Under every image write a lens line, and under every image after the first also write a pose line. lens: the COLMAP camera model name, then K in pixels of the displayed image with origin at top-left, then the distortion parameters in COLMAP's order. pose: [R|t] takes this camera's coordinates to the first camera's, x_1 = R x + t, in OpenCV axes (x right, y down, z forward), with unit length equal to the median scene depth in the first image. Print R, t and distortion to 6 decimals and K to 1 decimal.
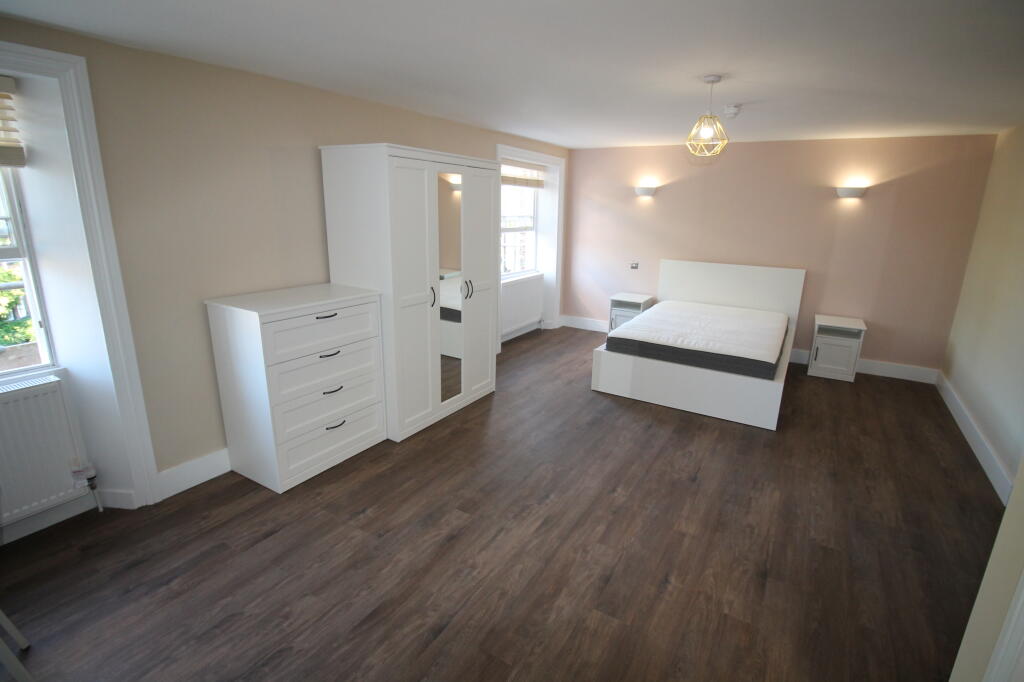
lens RADIAL K [[488.0, 0, 527.4], [0, 488.0, 339.0], [0, 0, 1]] dist [0.000099, -0.018144]
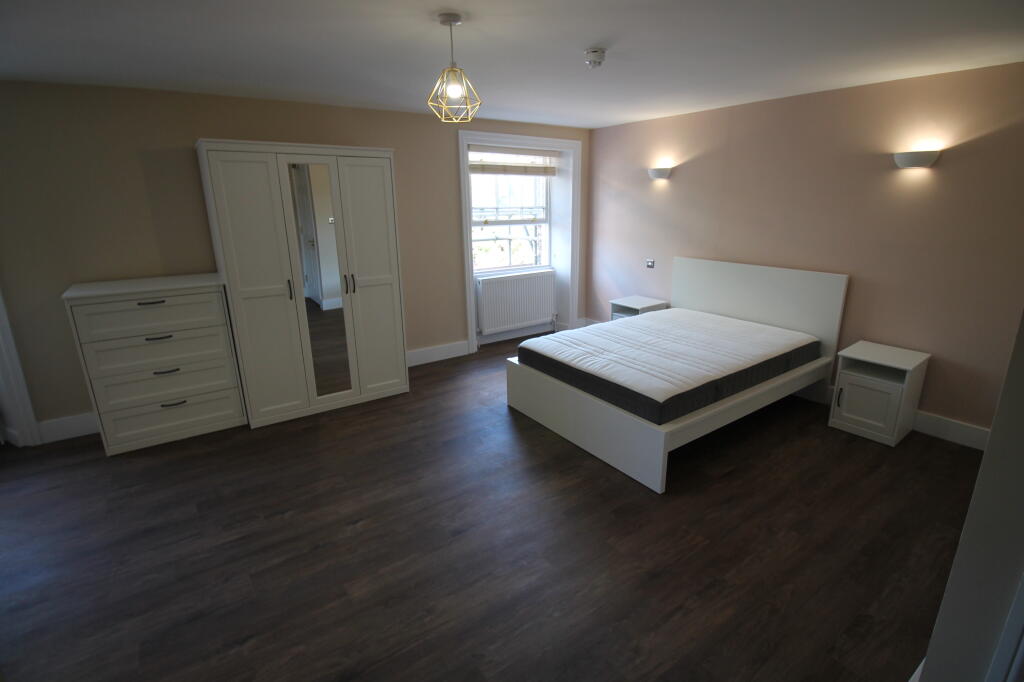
lens RADIAL K [[488.0, 0, 527.4], [0, 488.0, 339.0], [0, 0, 1]] dist [0.000099, -0.018144]
pose [[0.917002, 0.082532, -0.390251, 0.436660], [-0.078912, 0.996560, 0.025333, -0.033285], [0.390999, 0.007565, 0.920360, 0.185055]]
